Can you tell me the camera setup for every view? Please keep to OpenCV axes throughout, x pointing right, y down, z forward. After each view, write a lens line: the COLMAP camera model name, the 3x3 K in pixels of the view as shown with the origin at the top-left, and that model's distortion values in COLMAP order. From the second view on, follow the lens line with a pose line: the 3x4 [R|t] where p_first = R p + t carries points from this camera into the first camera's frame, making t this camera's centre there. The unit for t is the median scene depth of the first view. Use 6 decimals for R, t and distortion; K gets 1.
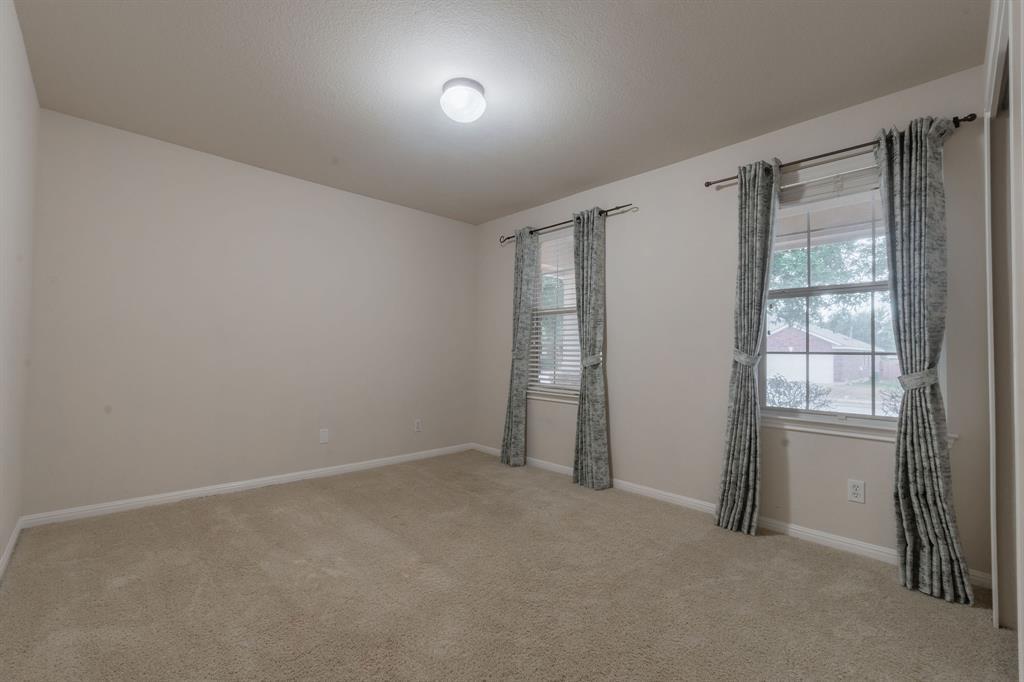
lens RADIAL K [[437.8, 0, 507.1], [0, 437.8, 341.4], [0, 0, 1]] dist [-0.006889, 0.002117]
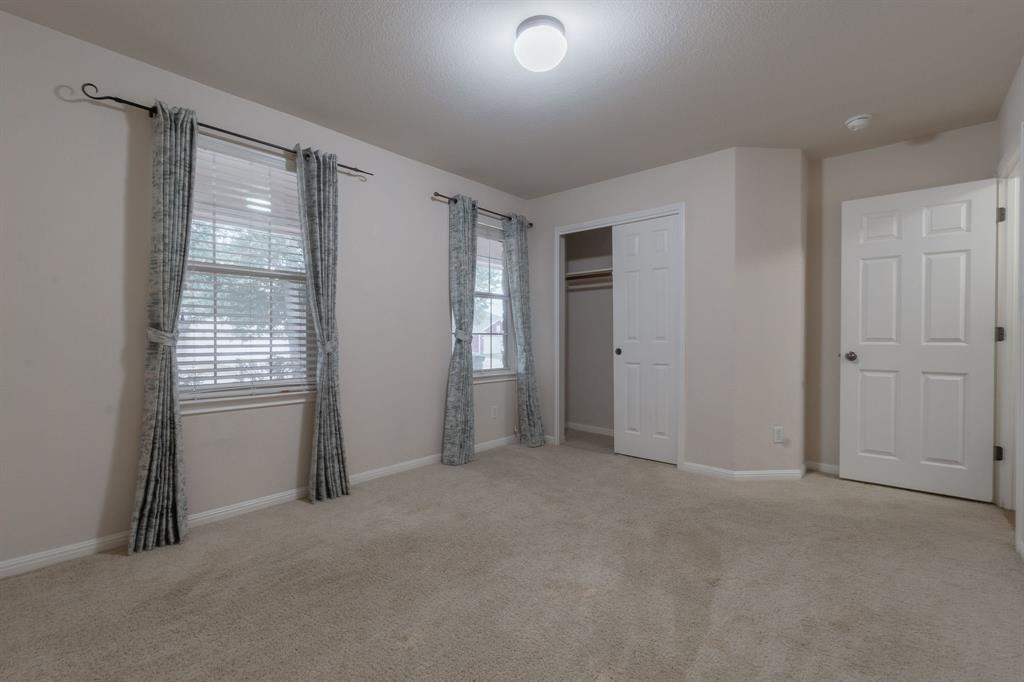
lens RADIAL K [[437.8, 0, 507.1], [0, 437.8, 341.4], [0, 0, 1]] dist [-0.006889, 0.002117]
pose [[-0.077050, -0.022951, 0.996763, -0.641500], [-0.027110, 0.999414, 0.020916, 0.012920], [-0.996659, -0.025411, -0.077627, 0.738301]]
